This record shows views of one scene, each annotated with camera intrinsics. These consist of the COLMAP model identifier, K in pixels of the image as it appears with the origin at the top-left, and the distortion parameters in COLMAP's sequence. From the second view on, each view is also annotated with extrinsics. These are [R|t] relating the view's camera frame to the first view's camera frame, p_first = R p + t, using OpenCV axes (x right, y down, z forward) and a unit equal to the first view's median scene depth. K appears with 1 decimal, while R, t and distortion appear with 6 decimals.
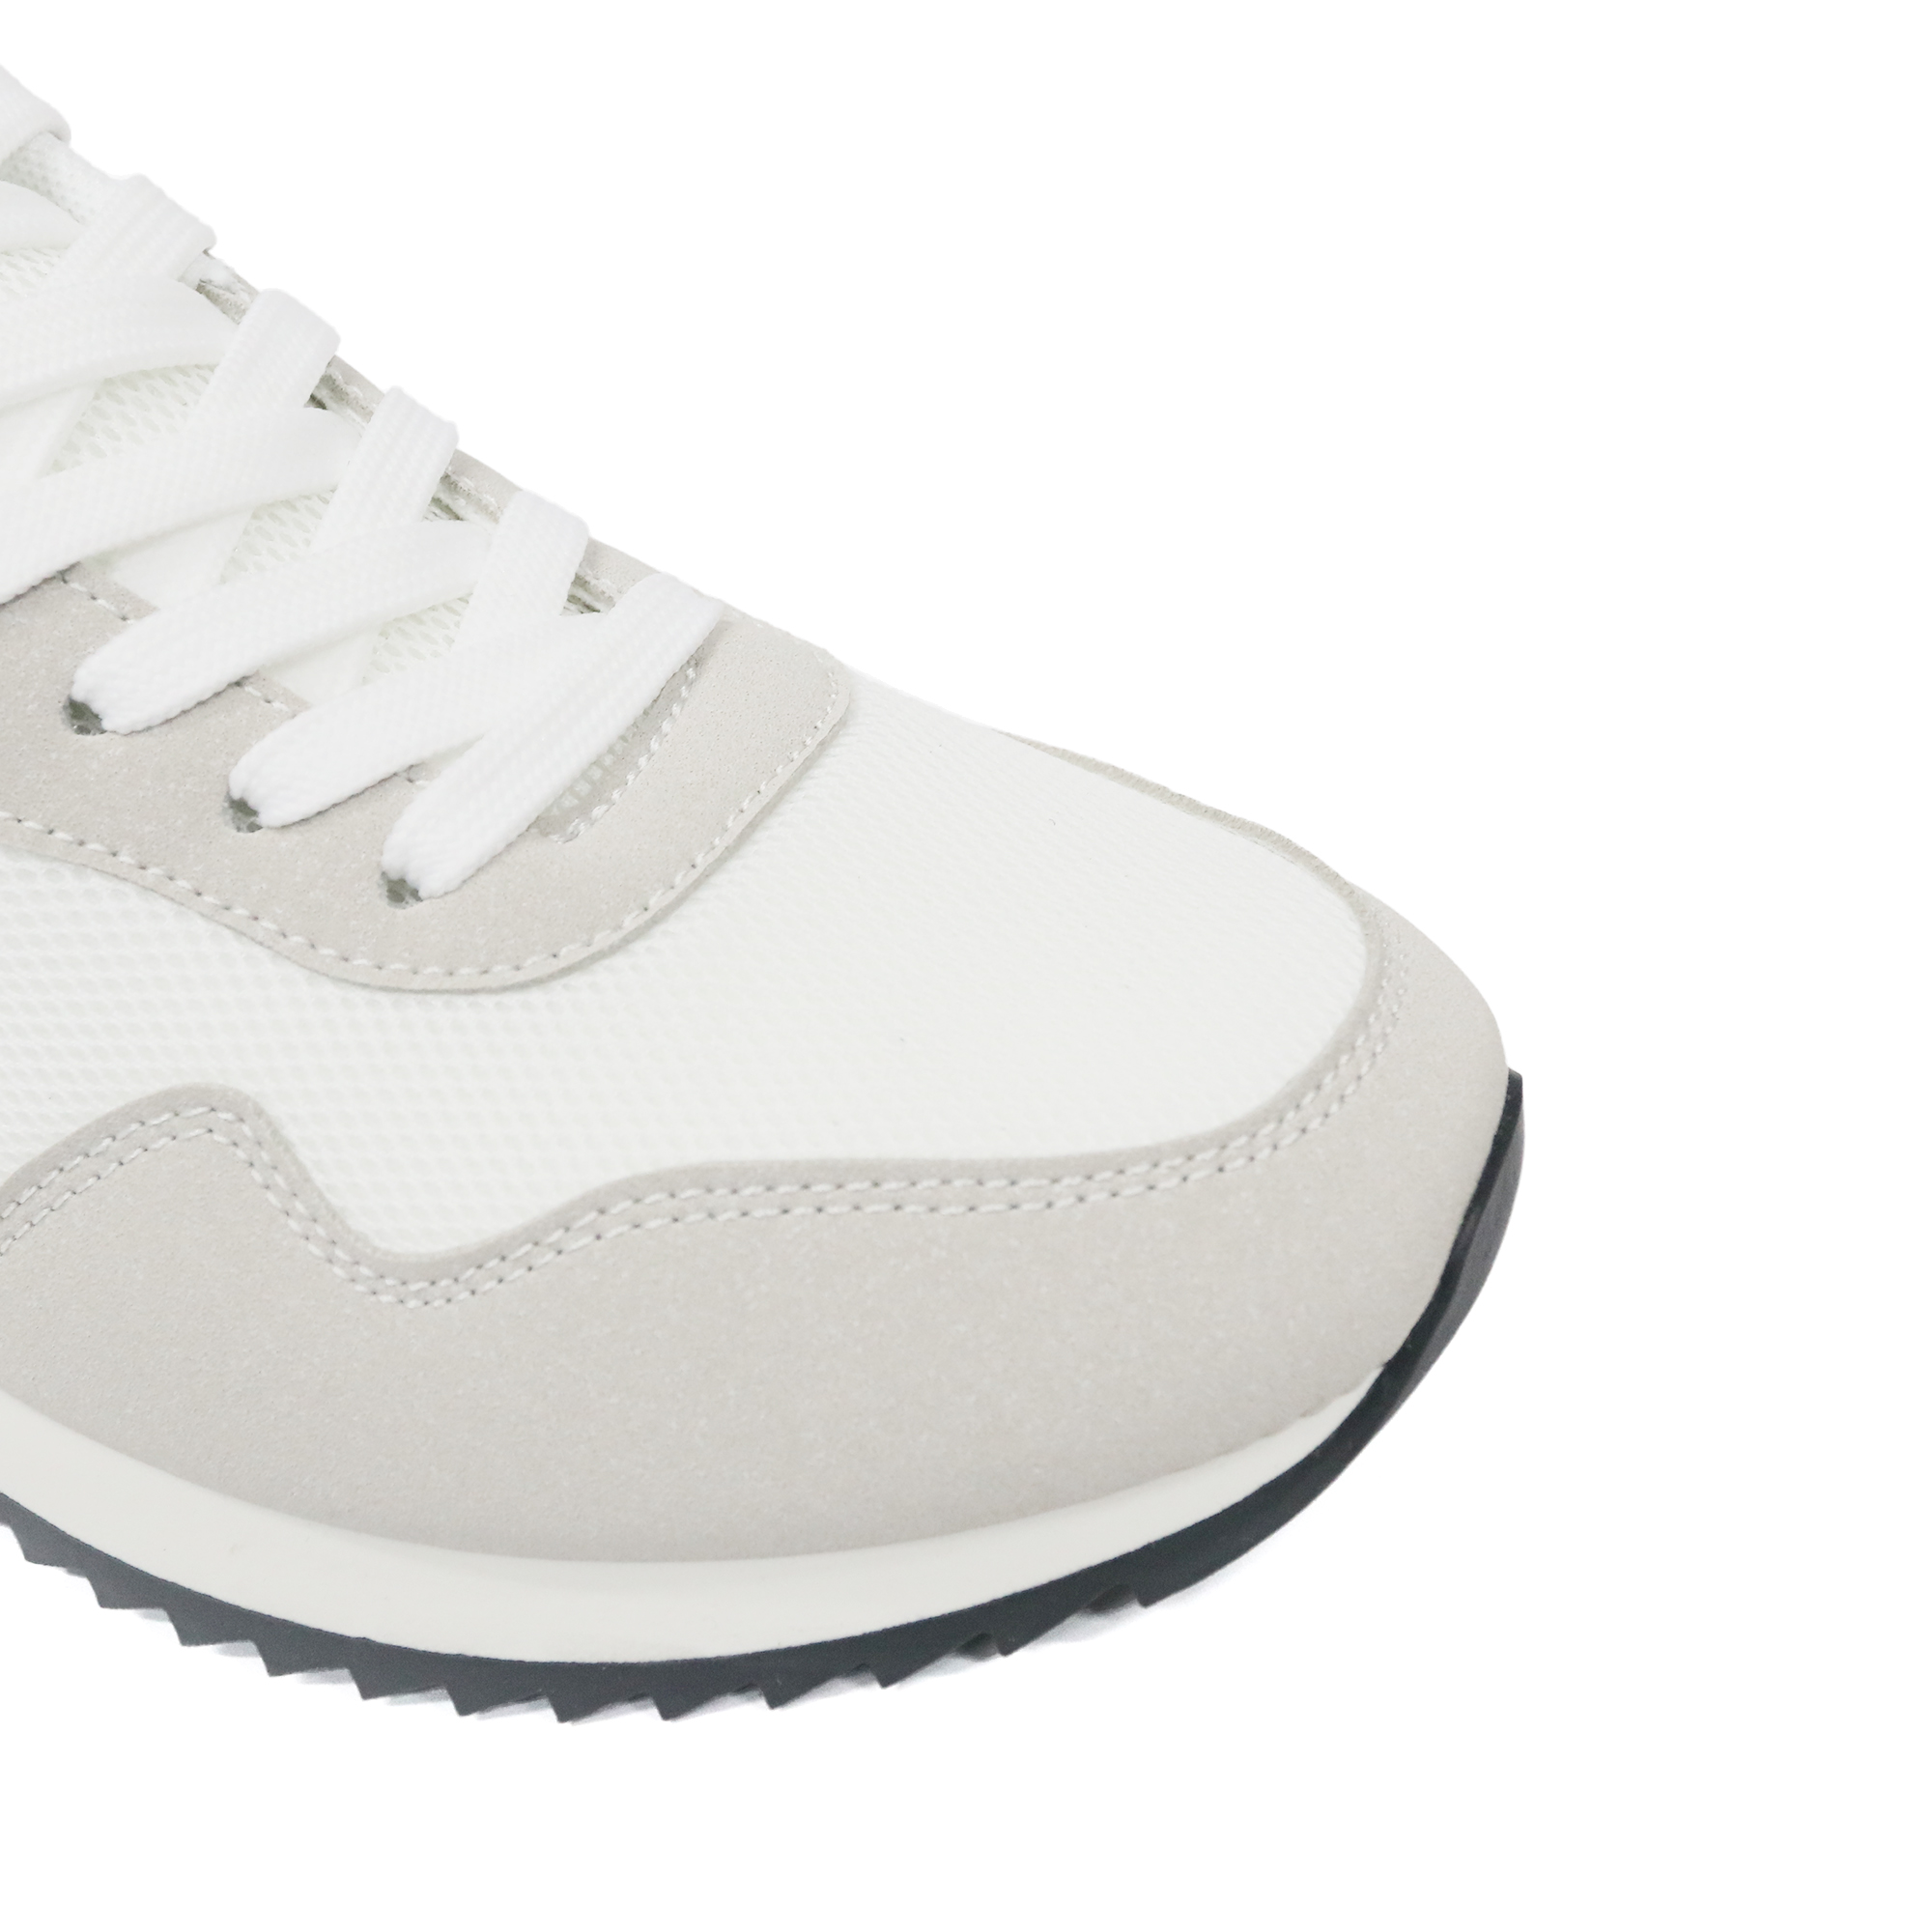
lens RADIAL K [[2542.2, 0, 966.0], [0, 2542.2, 966.0], [0, 0, 1]] dist [-0.026162, -0.013600]
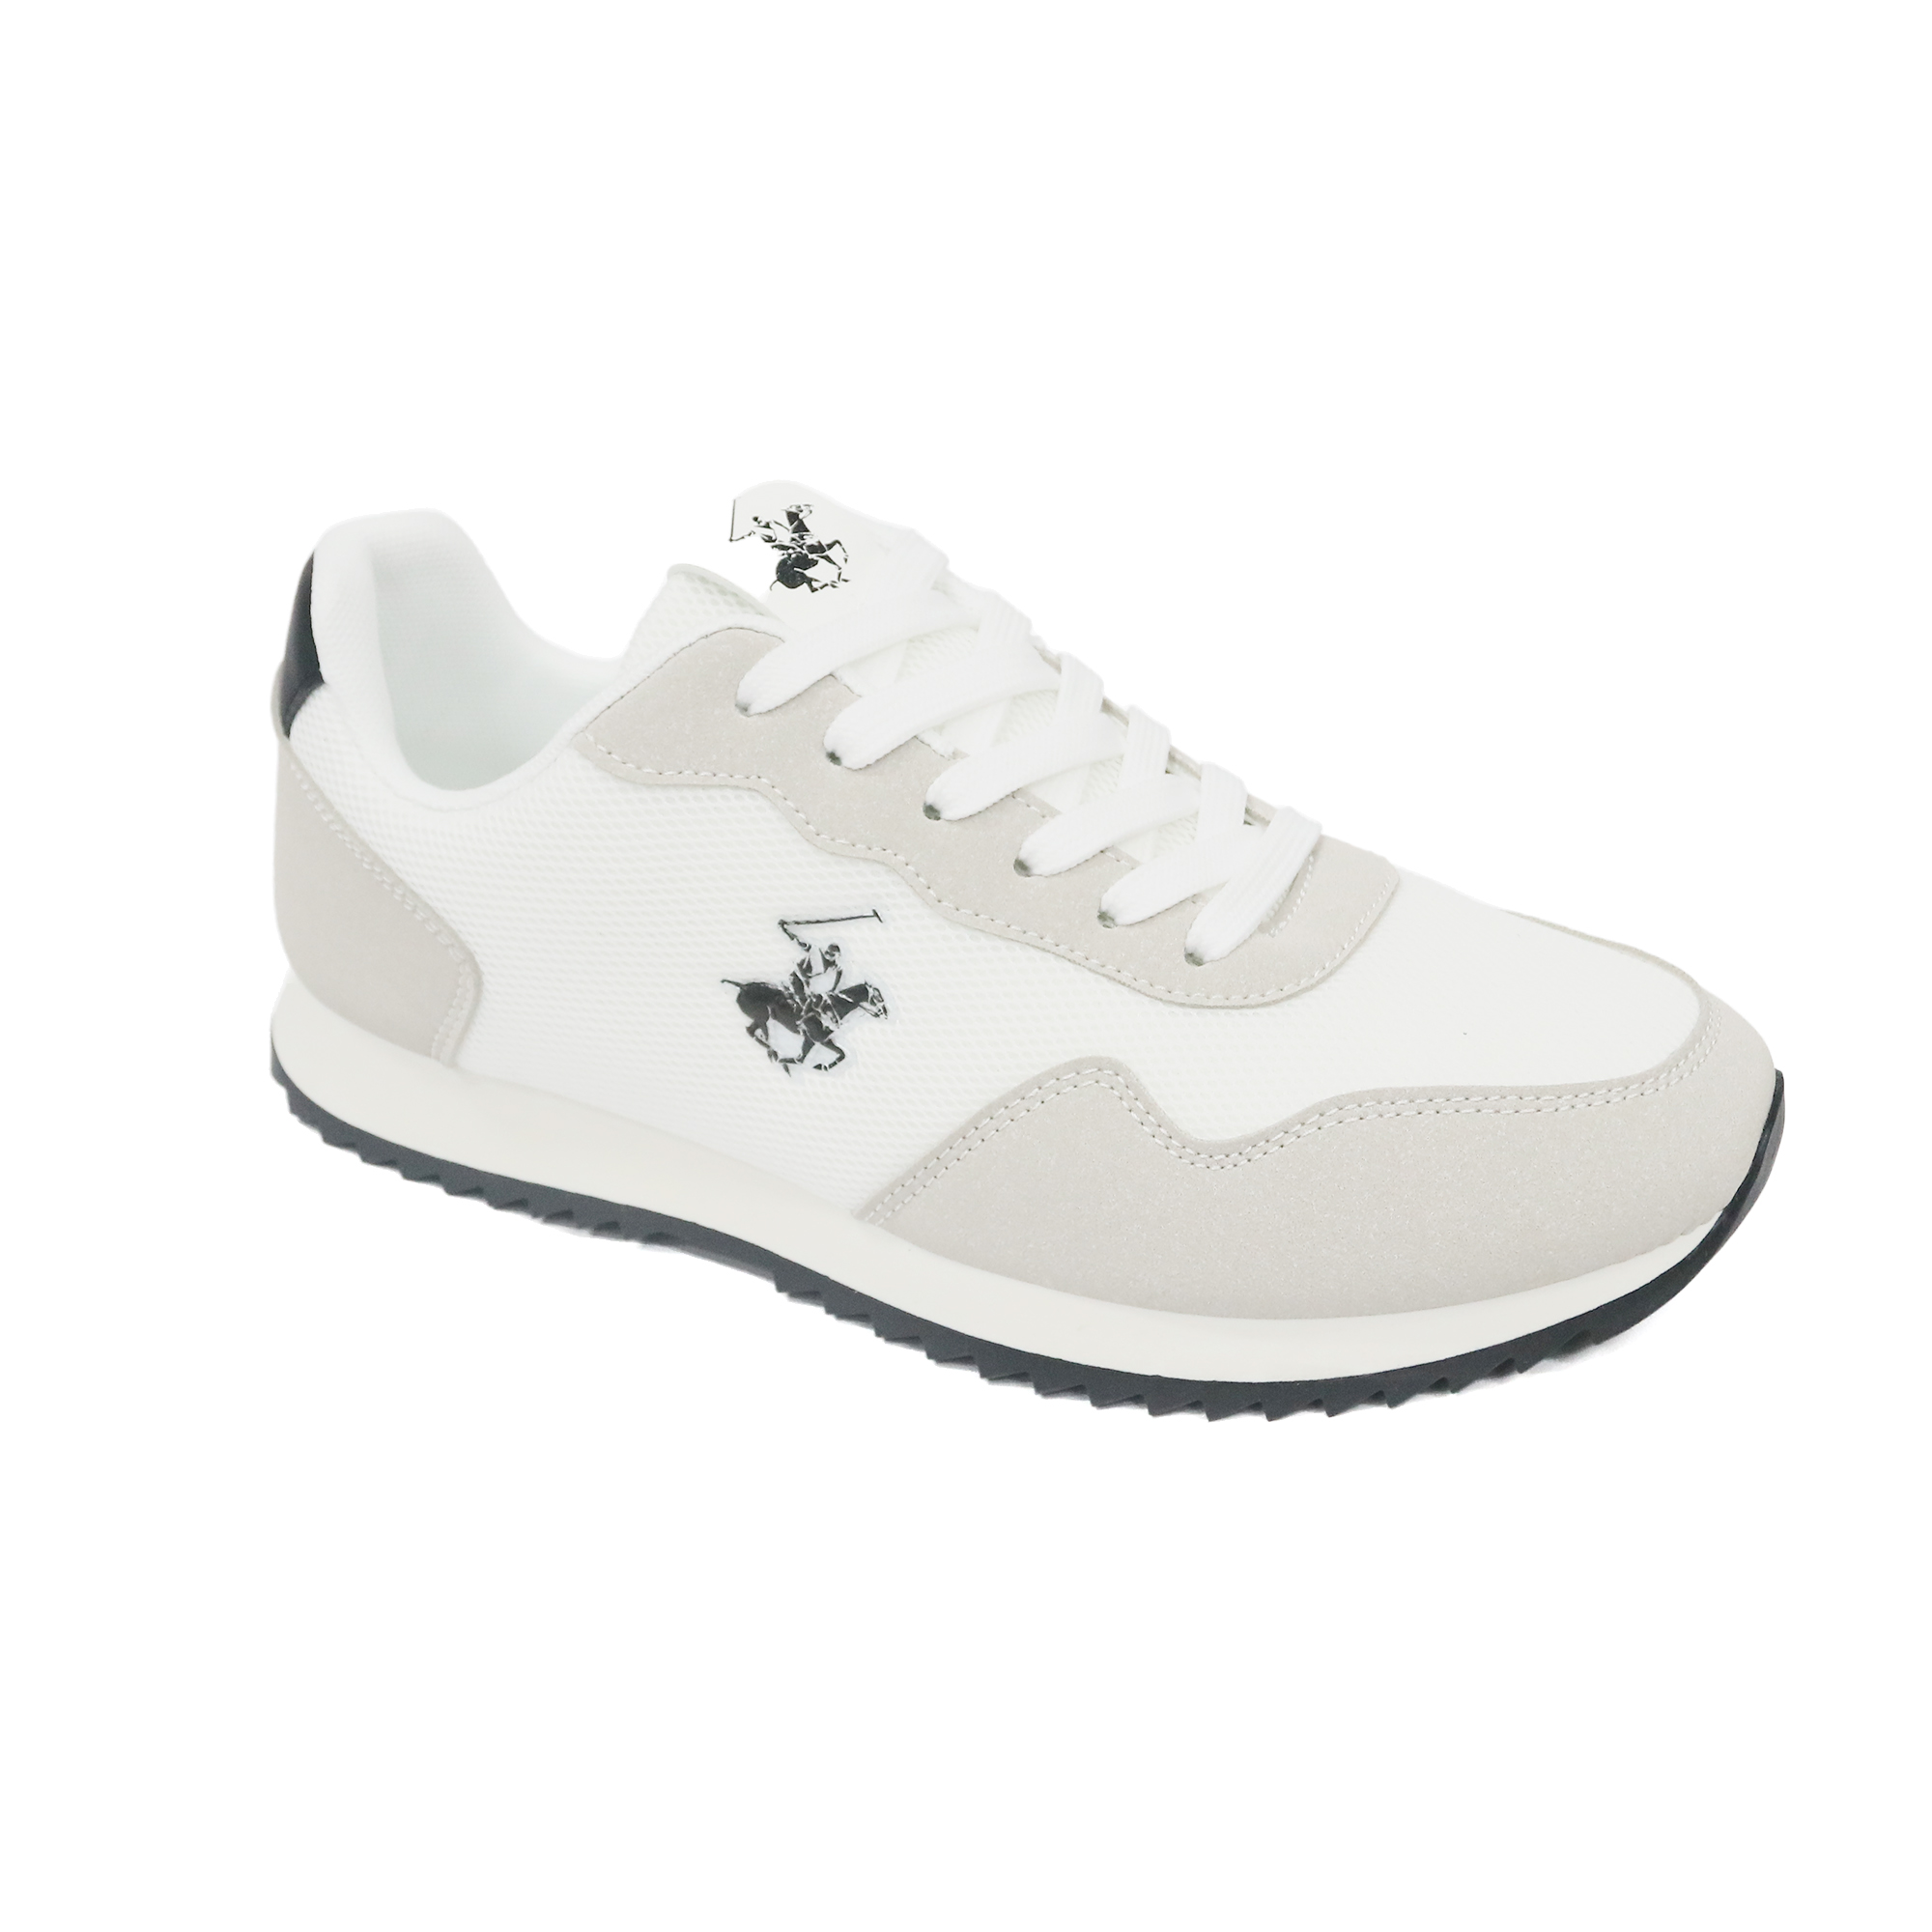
lens RADIAL K [[2542.2, 0, 966.0], [0, 2542.2, 966.0], [0, 0, 1]] dist [-0.026162, -0.013600]
pose [[0.999979, 0.006314, 0.001392, -0.399832], [-0.006015, 0.987431, -0.157937, 0.279574], [-0.002372, 0.157925, 0.987448, -0.879780]]
